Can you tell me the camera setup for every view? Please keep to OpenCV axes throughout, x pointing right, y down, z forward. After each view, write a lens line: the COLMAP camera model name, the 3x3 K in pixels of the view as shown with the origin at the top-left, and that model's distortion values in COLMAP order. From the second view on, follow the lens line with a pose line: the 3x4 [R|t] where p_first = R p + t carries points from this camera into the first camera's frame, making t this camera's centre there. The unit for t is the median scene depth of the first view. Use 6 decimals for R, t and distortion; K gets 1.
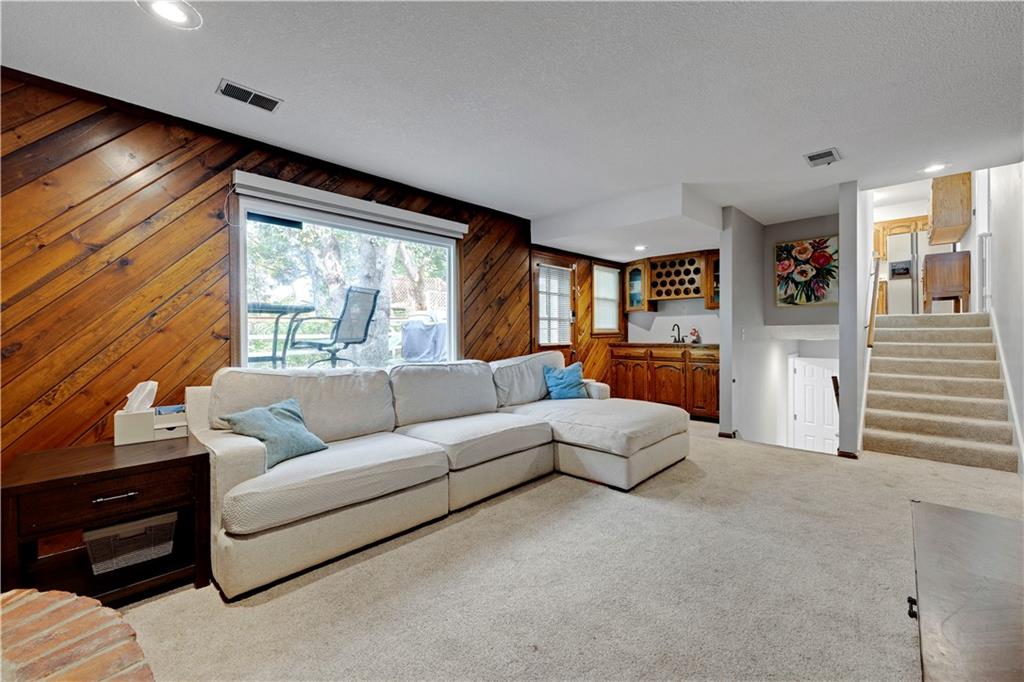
lens RADIAL K [[405.2, 0, 516.3], [0, 405.2, 336.2], [0, 0, 1]] dist [-0.002657, -0.000307]
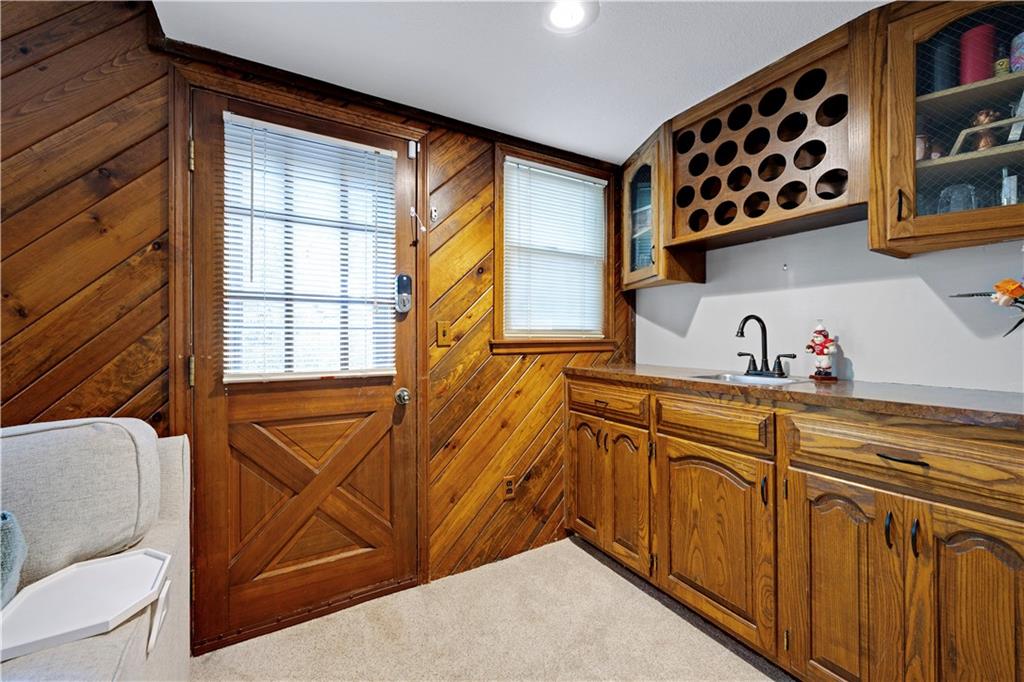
lens RADIAL K [[405.2, 0, 509.7], [0, 405.2, 337.0], [0, 0, 1]] dist [-0.002657, -0.000307]
pose [[0.961638, 0.009233, -0.274168, 0.300642], [-0.010842, 0.999932, -0.004355, -0.010236], [0.274109, 0.007161, 0.961672, 0.654470]]
